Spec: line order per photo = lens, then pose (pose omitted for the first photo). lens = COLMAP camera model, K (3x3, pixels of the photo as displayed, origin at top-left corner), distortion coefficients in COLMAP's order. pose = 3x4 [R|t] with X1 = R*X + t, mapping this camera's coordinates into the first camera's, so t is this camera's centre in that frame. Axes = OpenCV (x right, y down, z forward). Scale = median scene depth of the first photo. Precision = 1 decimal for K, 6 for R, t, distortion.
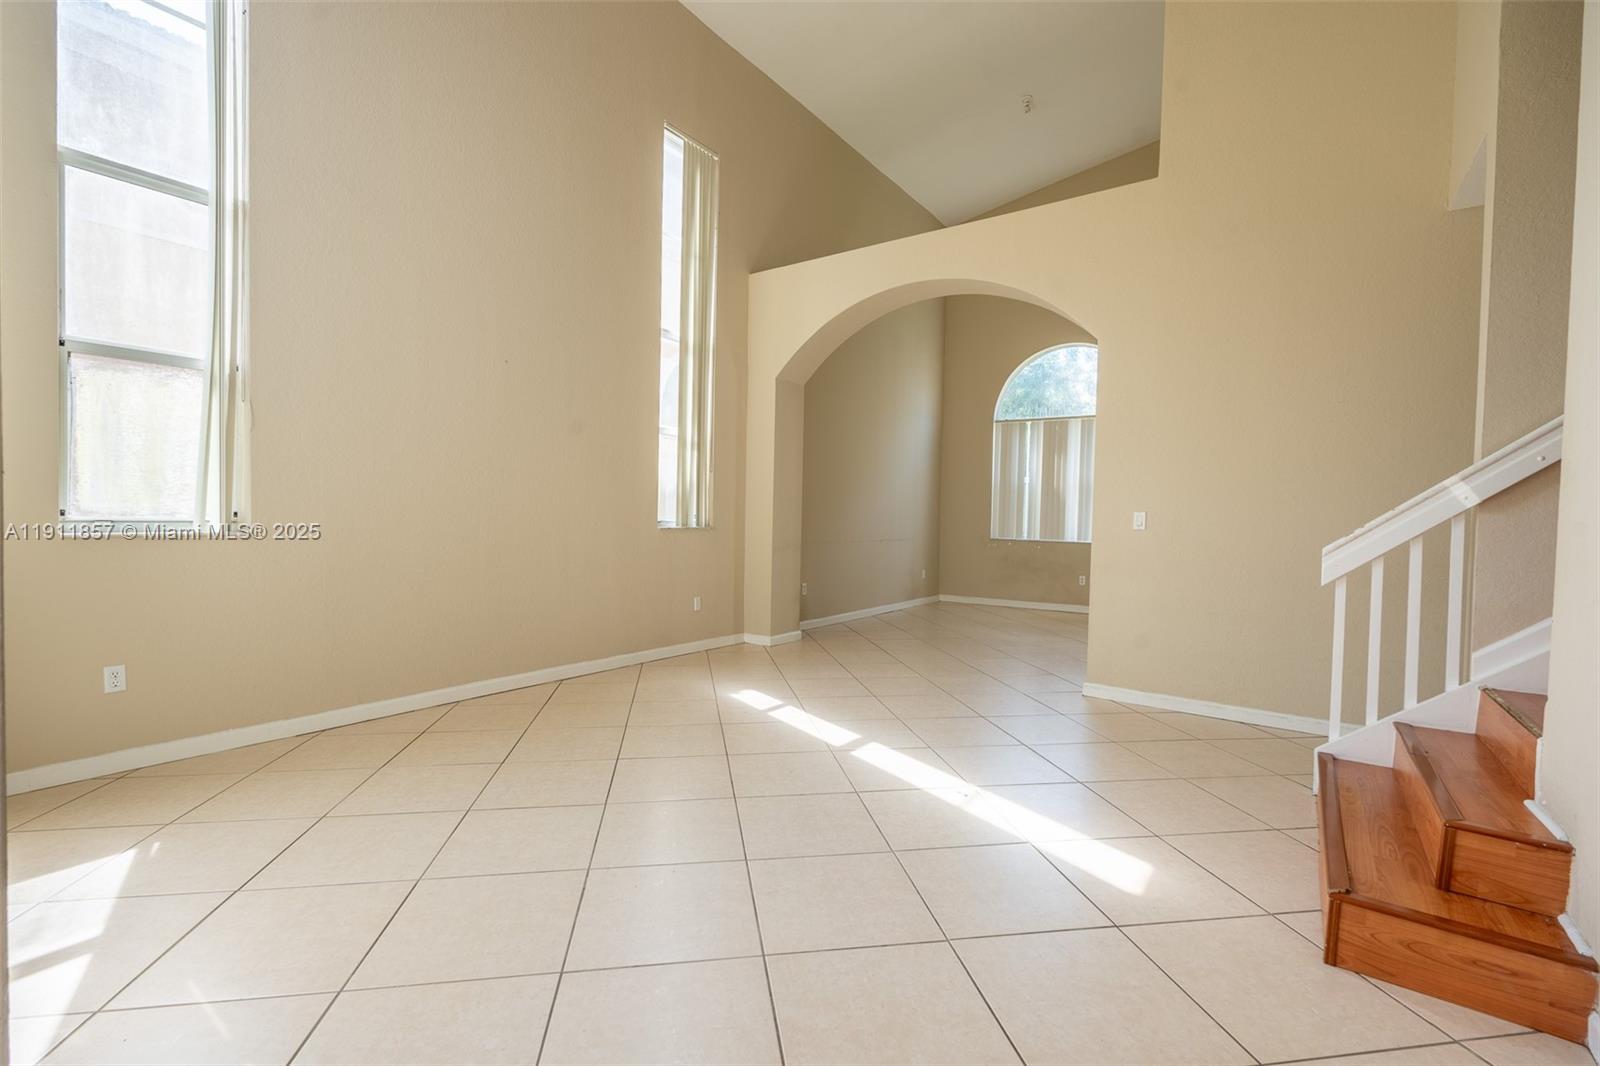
lens RADIAL K [[700.6, 0, 798.0], [0, 700.6, 533.4], [0, 0, 1]] dist [-0.002360, -0.000186]
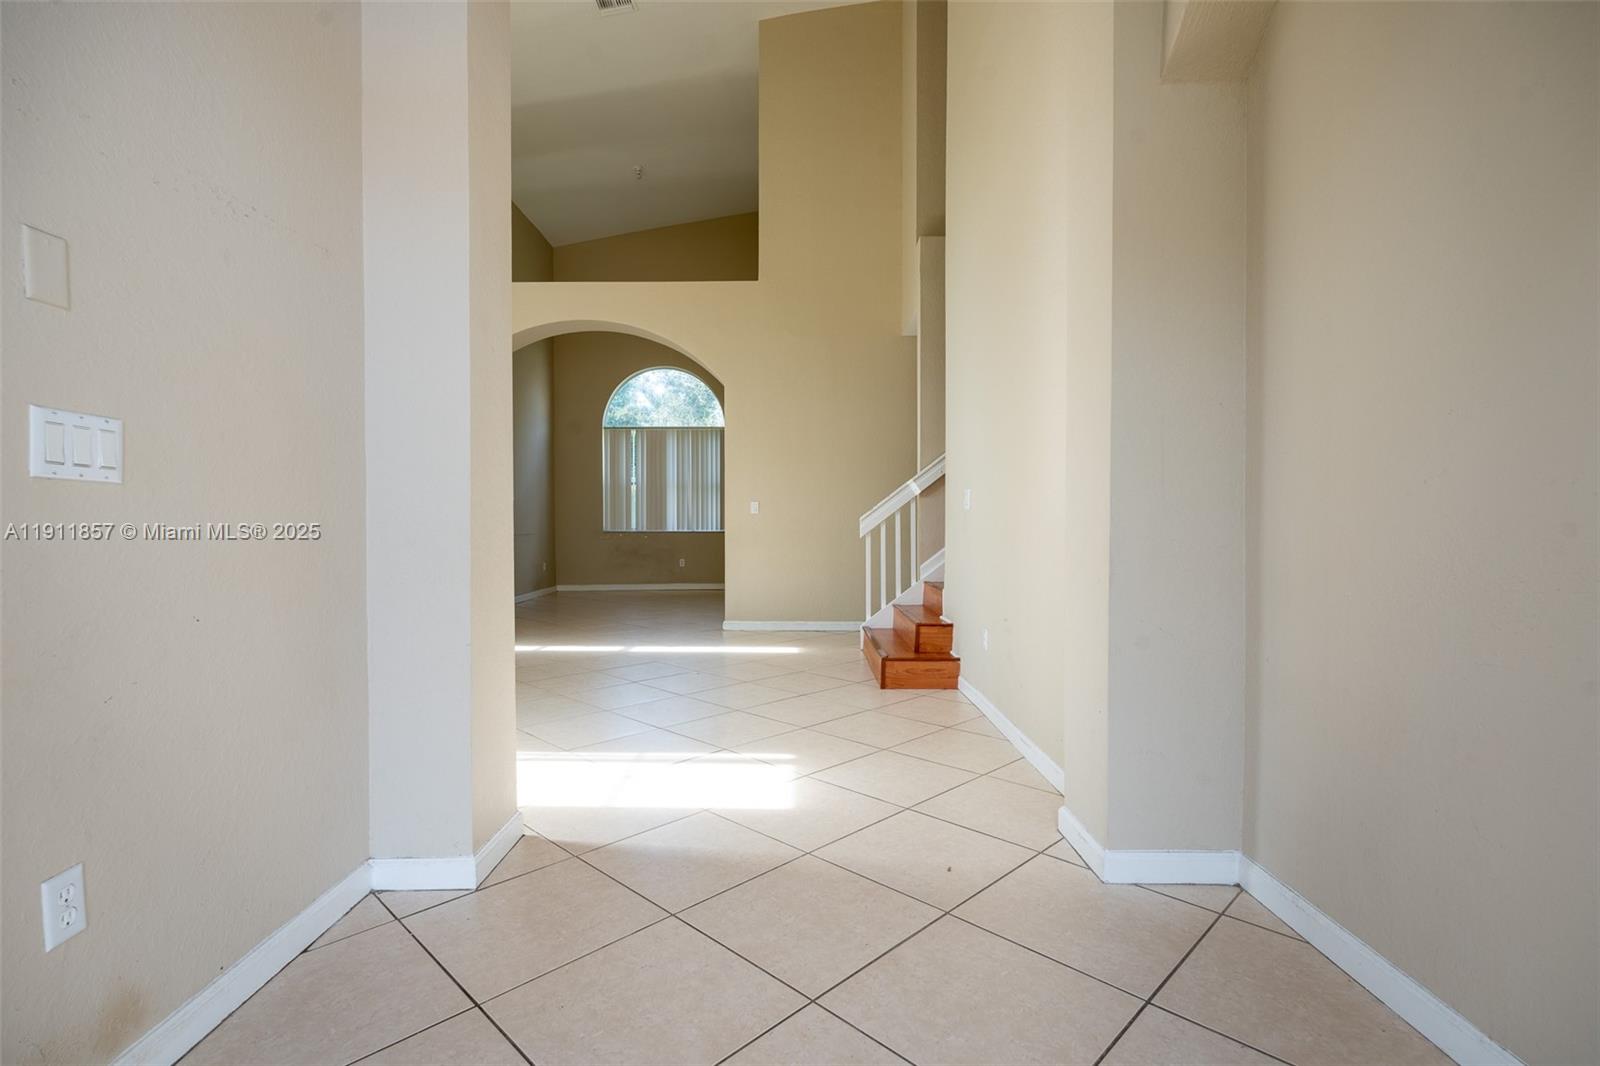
lens RADIAL K [[768.4, 0, 790.6], [0, 768.4, 525.4], [0, 0, 1]] dist [0.114648, 0.000003]
pose [[0.819234, -0.029331, 0.572709, -0.584379], [0.038193, 0.999264, -0.003457, 0.041631], [-0.572187, 0.024705, 0.819751, -0.585267]]
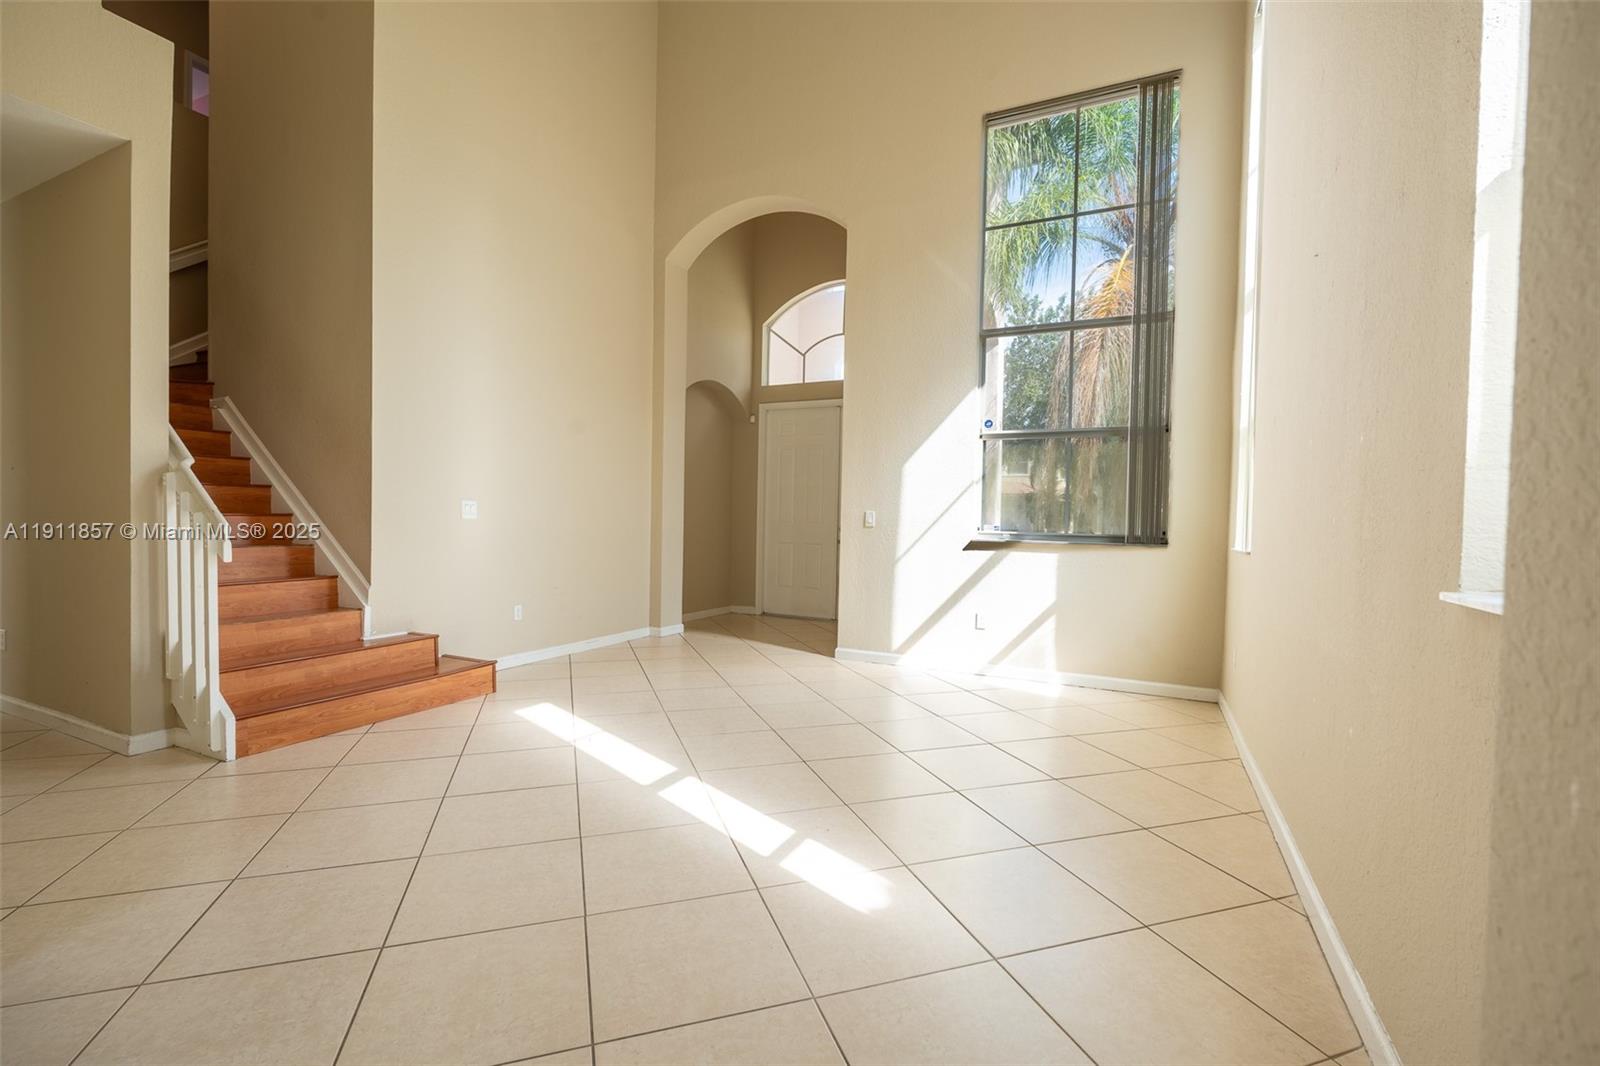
lens RADIAL K [[700.6, 0, 798.0], [0, 700.6, 533.4], [0, 0, 1]] dist [-0.002360, -0.000186]
pose [[-0.985844, -0.037396, -0.163440, 0.088018], [-0.045799, 0.997799, 0.047951, -0.056306], [0.161287, 0.054758, -0.985387, 2.178309]]
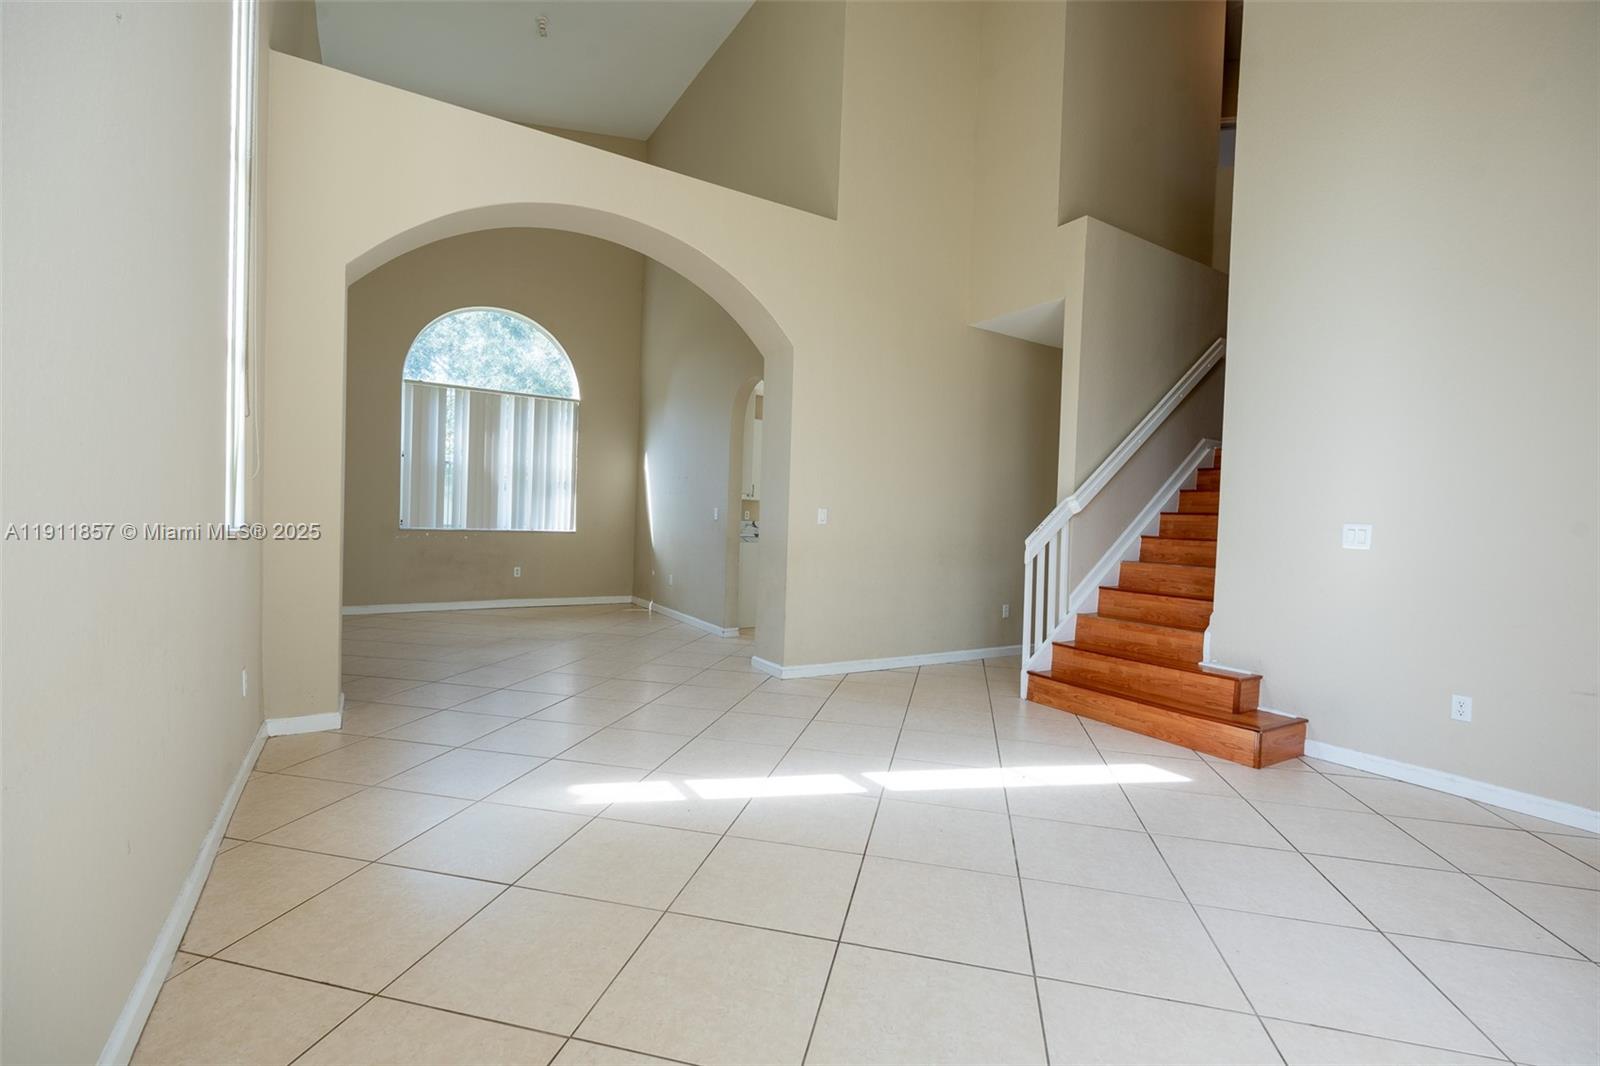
lens RADIAL K [[700.6, 0, 798.0], [0, 700.6, 533.4], [0, 0, 1]] dist [-0.002360, -0.000186]
pose [[0.382168, -0.030486, 0.923590, -0.874546], [-0.000463, 0.999449, 0.033182, -0.042522], [-0.924093, -0.013109, 0.381943, 0.882590]]
